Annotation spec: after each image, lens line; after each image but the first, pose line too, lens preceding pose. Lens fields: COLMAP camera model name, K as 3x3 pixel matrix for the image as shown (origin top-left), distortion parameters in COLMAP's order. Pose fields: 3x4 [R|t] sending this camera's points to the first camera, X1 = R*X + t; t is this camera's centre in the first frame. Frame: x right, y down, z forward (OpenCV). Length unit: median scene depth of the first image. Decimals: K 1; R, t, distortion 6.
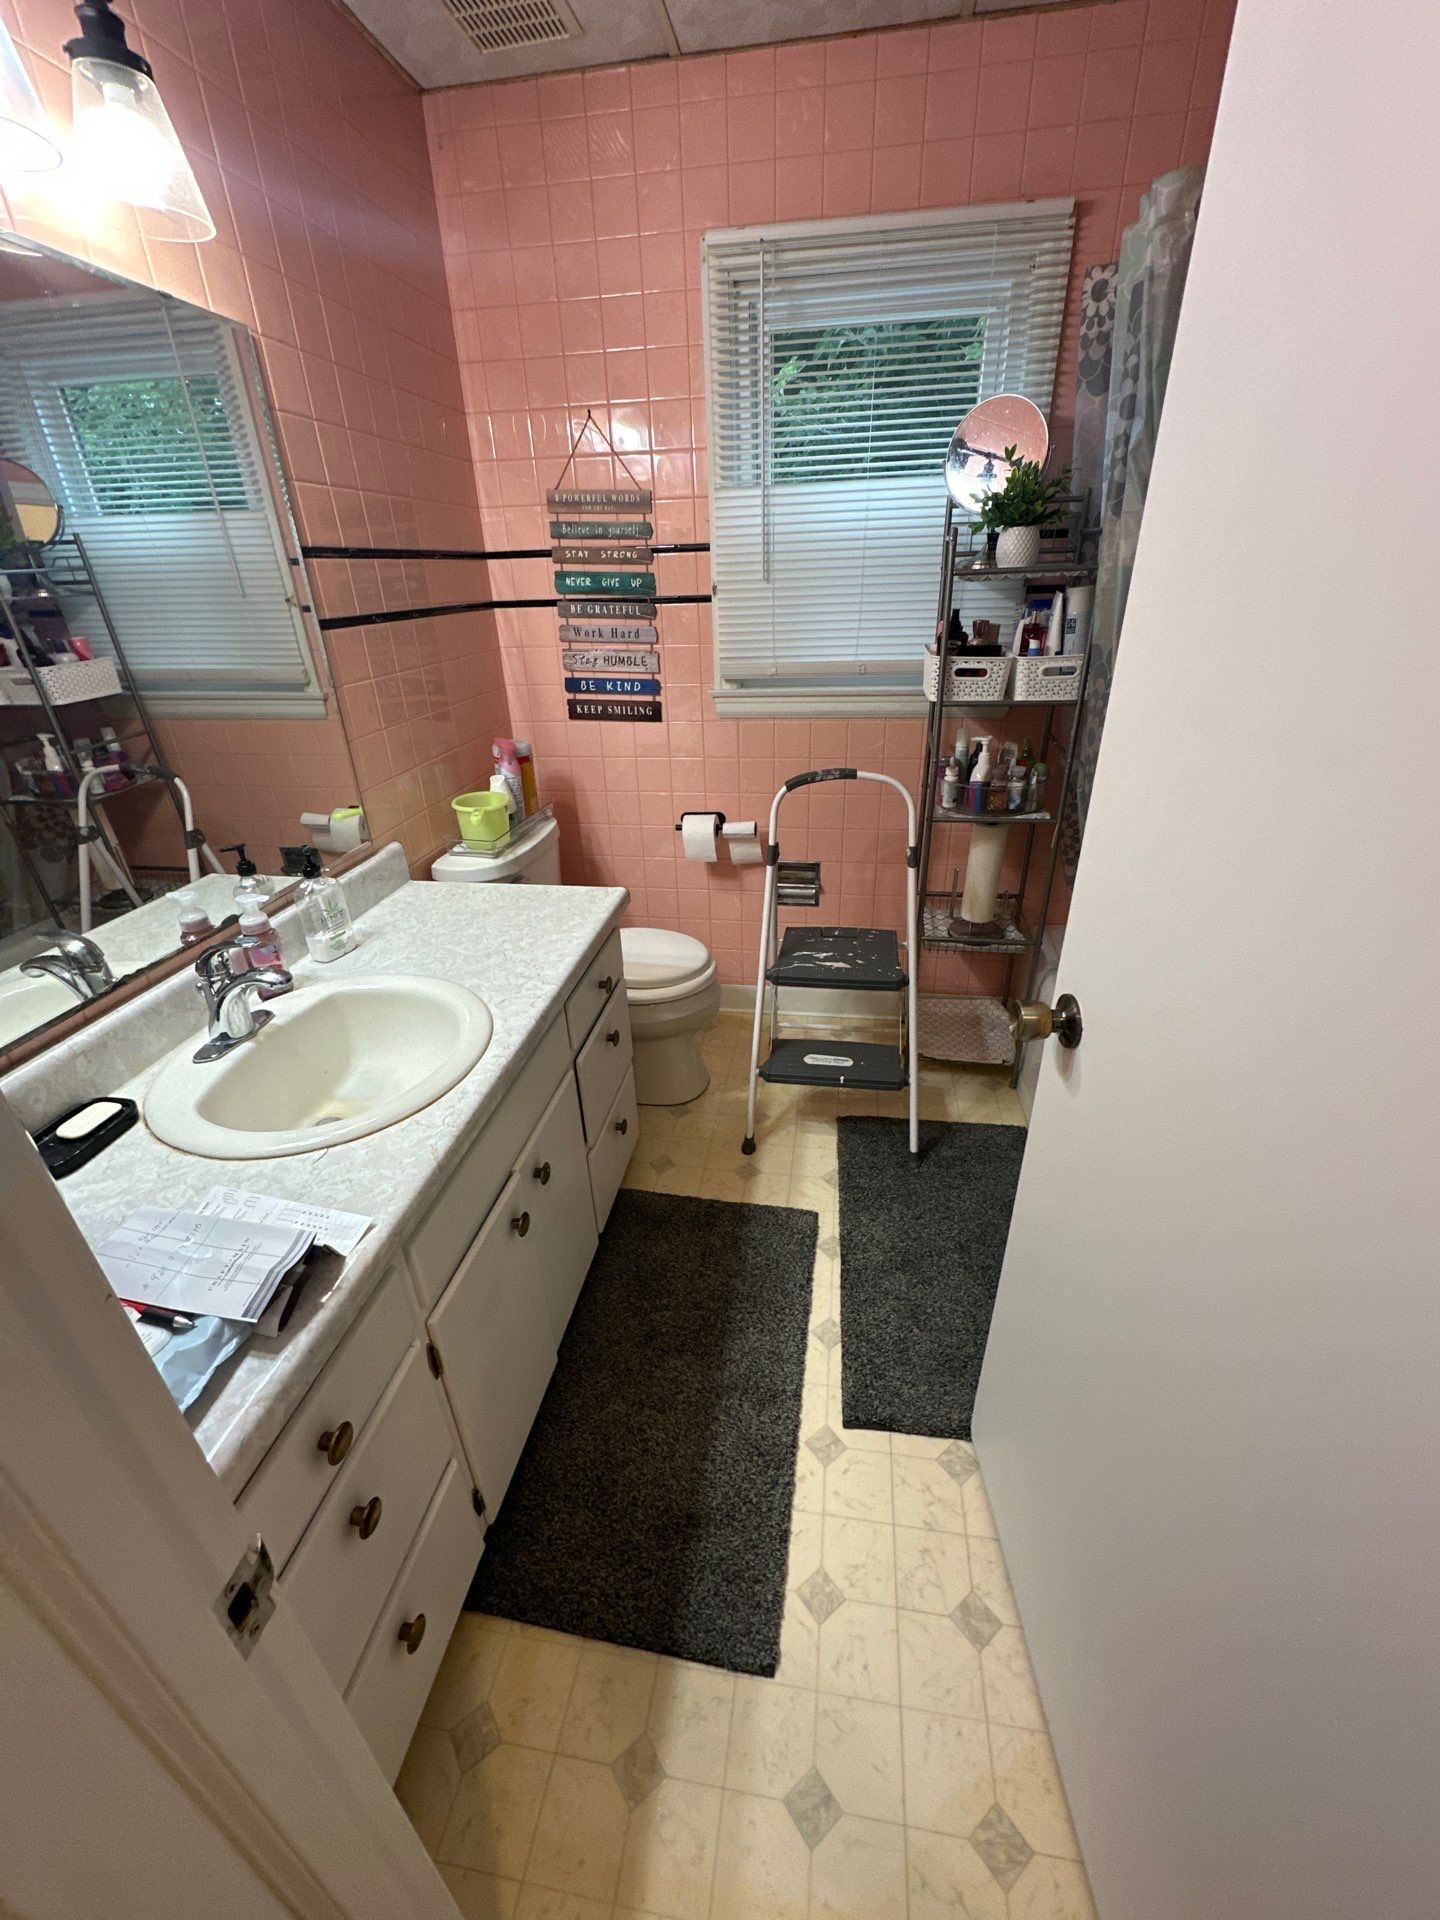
lens RADIAL K [[762.7, 0, 722.3], [0, 762.7, 951.8], [0, 0, 1]] dist [-0.002757, 0.000452]
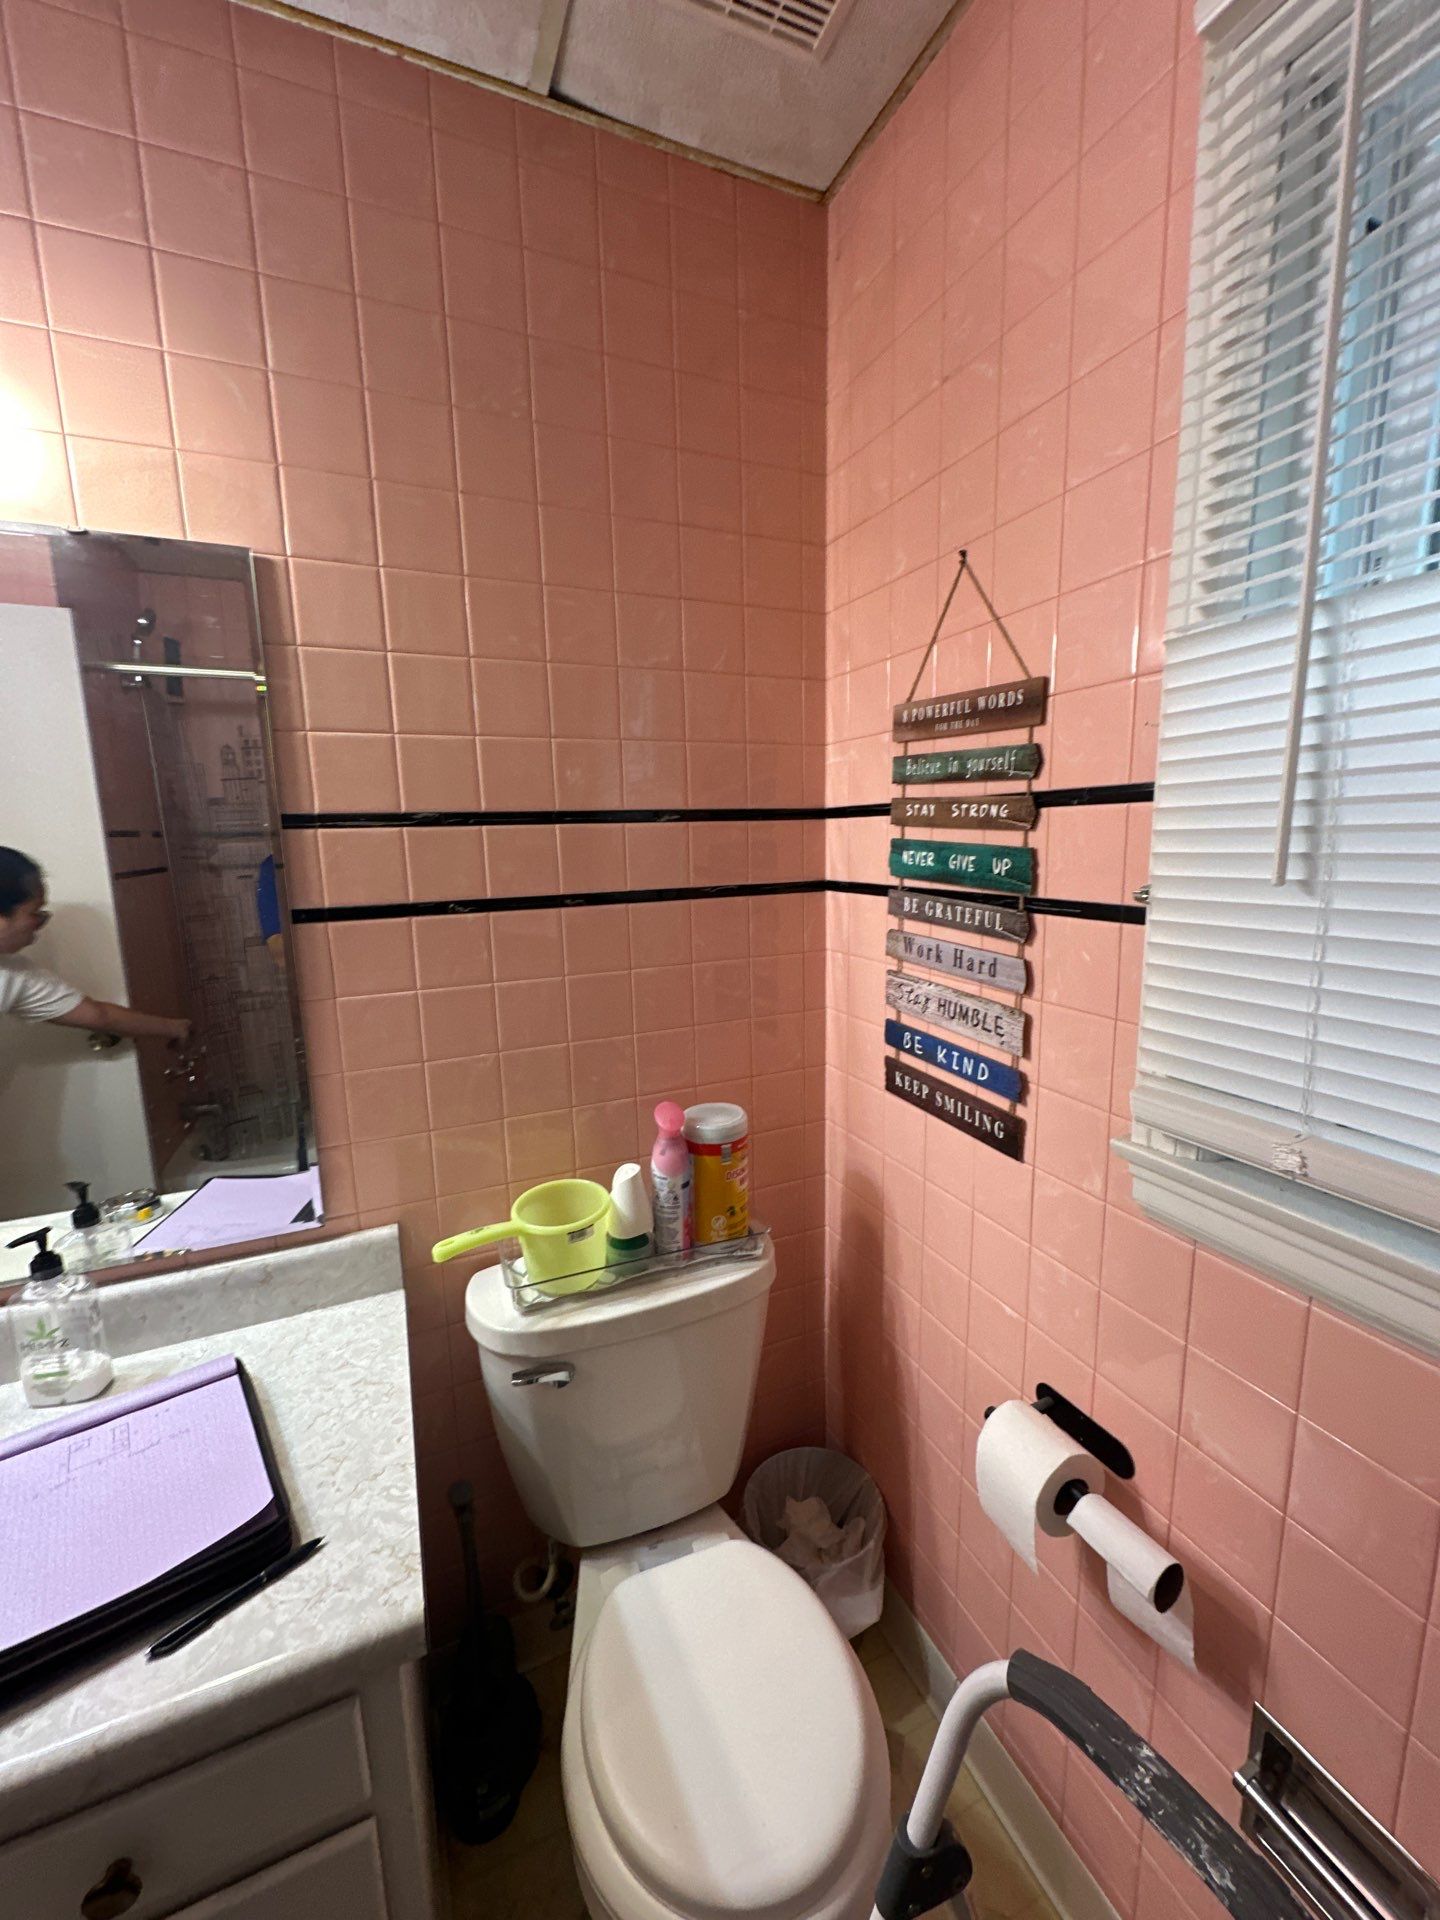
lens RADIAL K [[762.7, 0, 727.7], [0, 762.7, 956.4], [0, 0, 1]] dist [-0.002757, 0.000452]
pose [[0.541709, 0.150147, -0.827047, 0.187180], [-0.371092, 0.925560, -0.075031, -0.348417], [0.754216, 0.347556, 0.557102, 0.658287]]
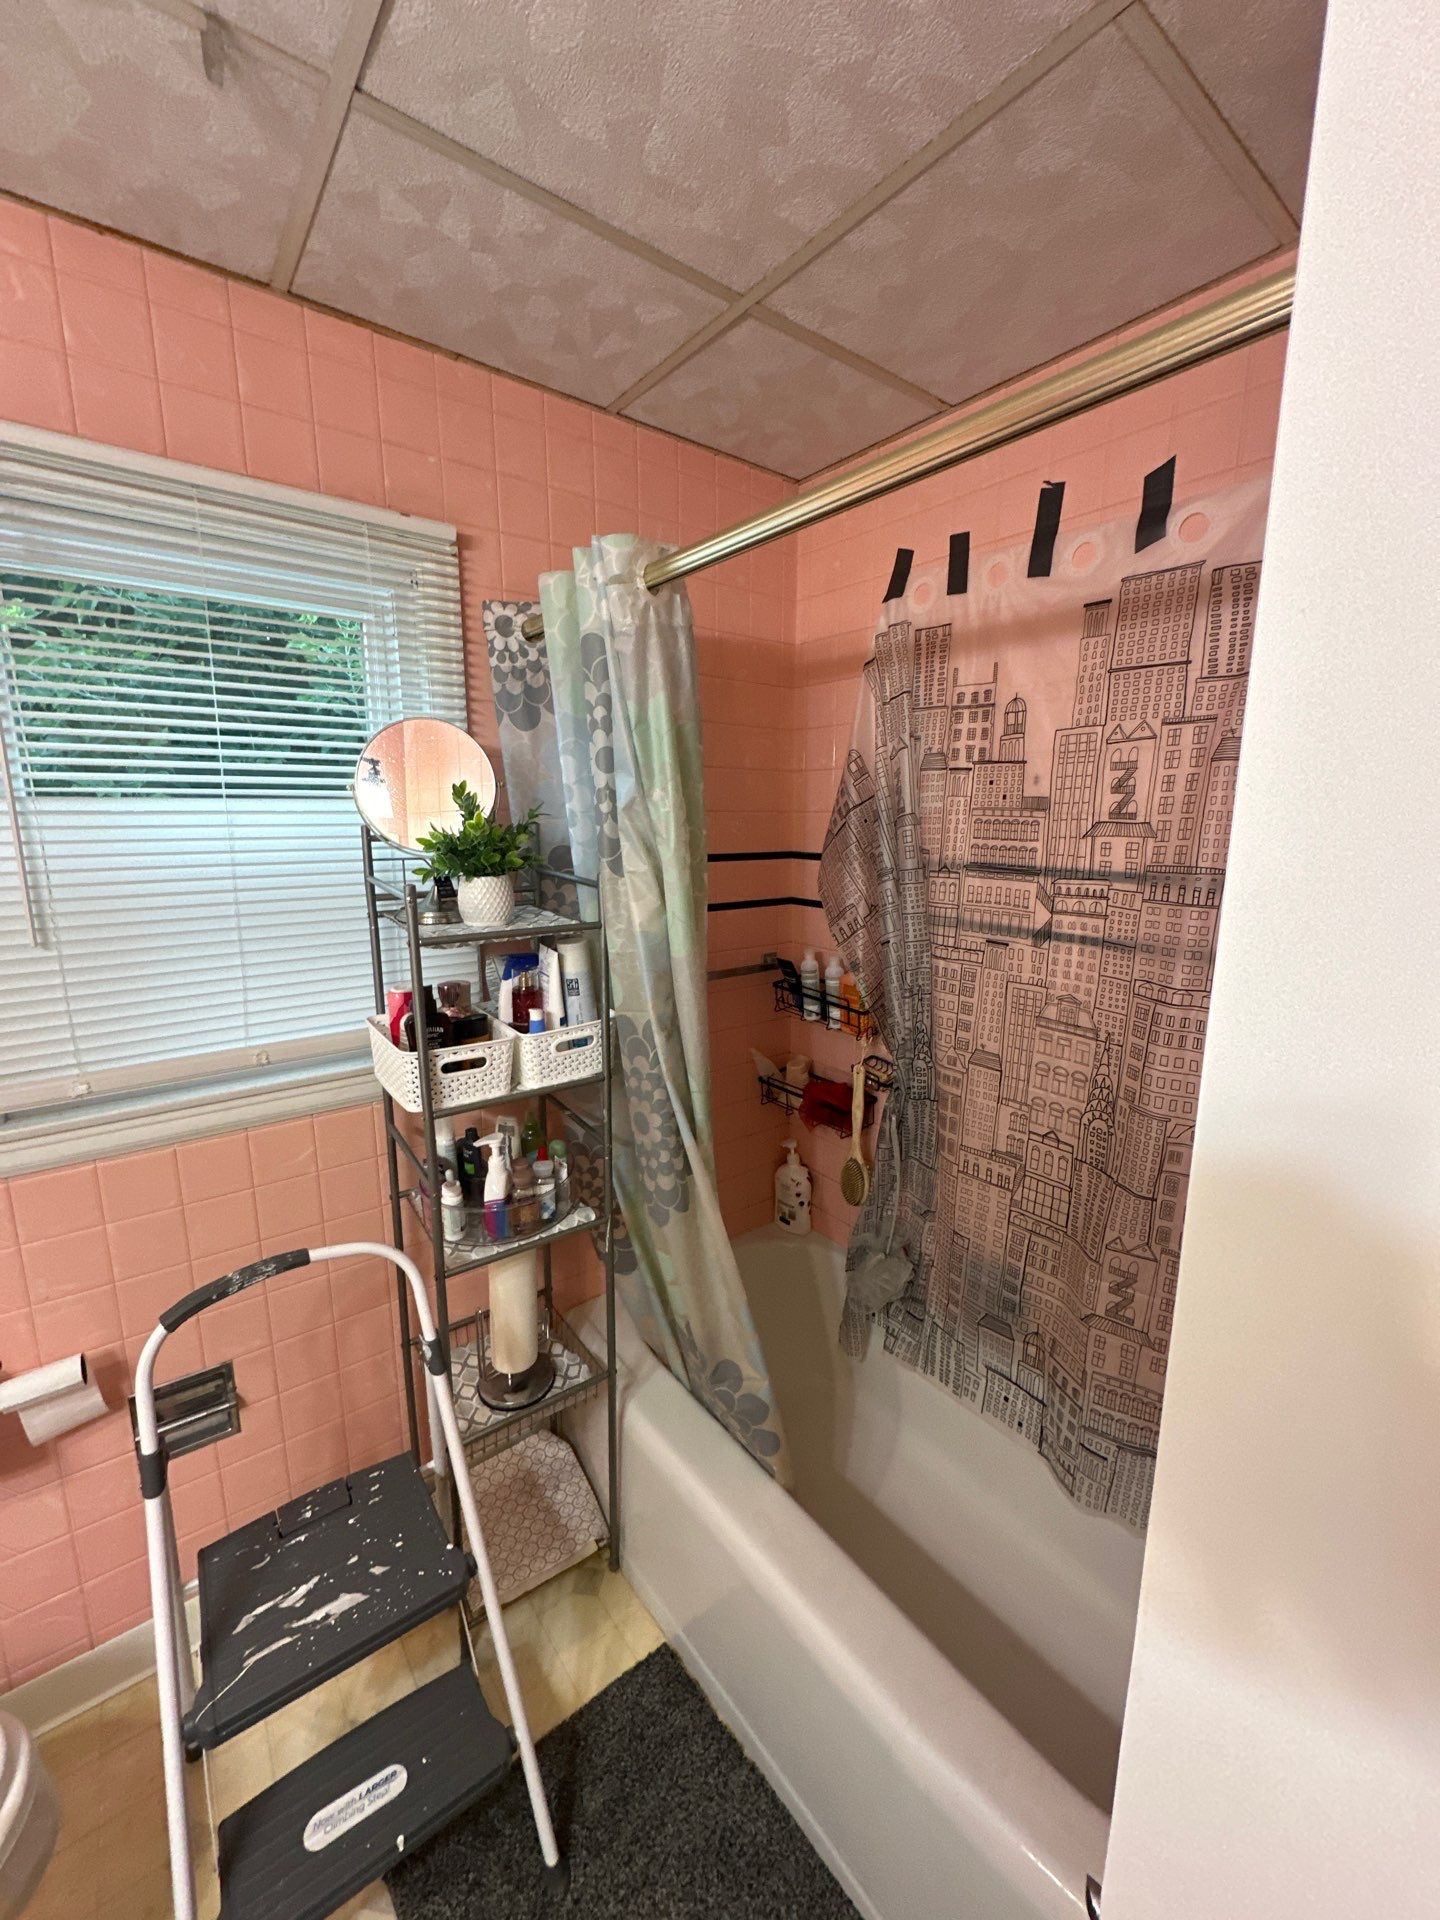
lens RADIAL K [[762.7, 0, 720.6], [0, 762.7, 958.6], [0, 0, 1]] dist [-0.002757, 0.000452]
pose [[0.688439, -0.103985, 0.717801, -0.001724], [0.304644, 0.939593, -0.156067, -0.234793], [-0.658212, 0.326117, 0.678531, 0.289124]]
